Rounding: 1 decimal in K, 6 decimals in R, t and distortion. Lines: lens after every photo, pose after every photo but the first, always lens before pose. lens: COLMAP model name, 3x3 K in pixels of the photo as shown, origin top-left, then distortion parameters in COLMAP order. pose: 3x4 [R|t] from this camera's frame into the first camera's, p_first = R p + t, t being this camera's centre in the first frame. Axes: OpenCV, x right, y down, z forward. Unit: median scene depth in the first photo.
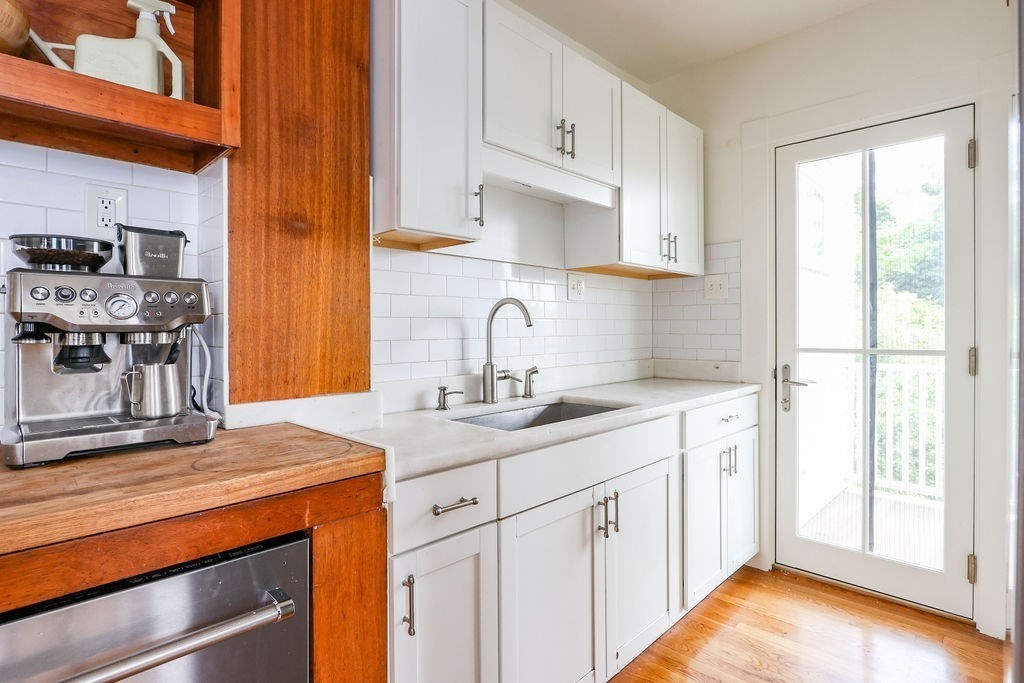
lens RADIAL K [[502.6, 0, 536.3], [0, 502.6, 331.2], [0, 0, 1]] dist [-0.011678, -0.000267]
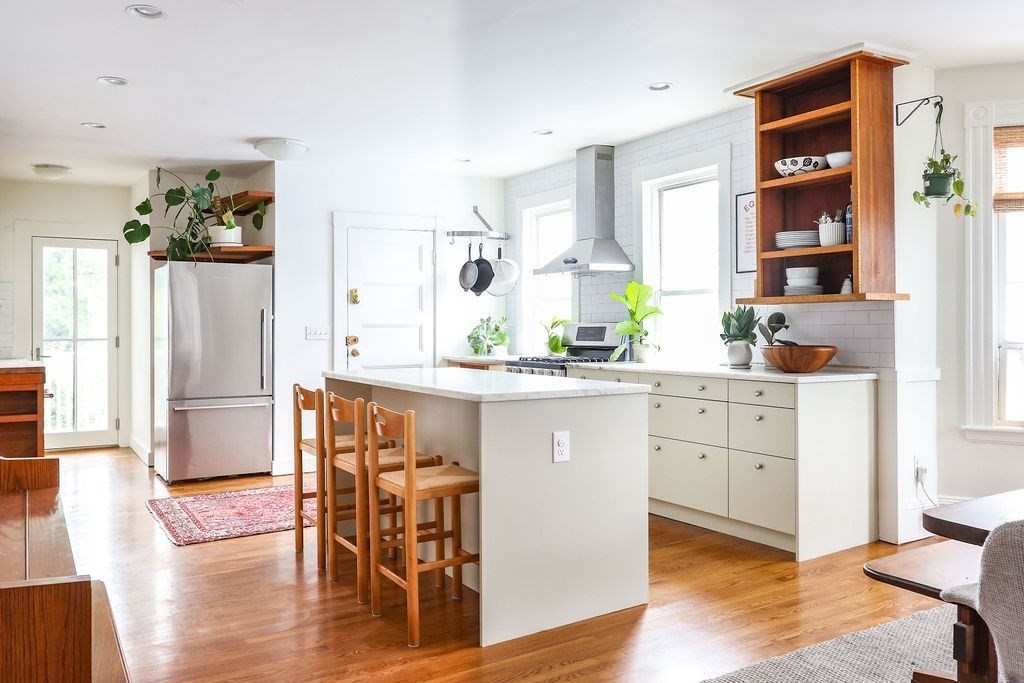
lens RADIAL K [[843.2, 0, 512.5], [0, 843.2, 327.2], [0, 0, 1]] dist [-0.003706, 0.004336]
pose [[0.258982, -0.002432, 0.965879, -2.573563], [0.005970, 0.999982, 0.000917, -0.007045], [-0.965864, 0.005529, 0.258992, -1.925913]]
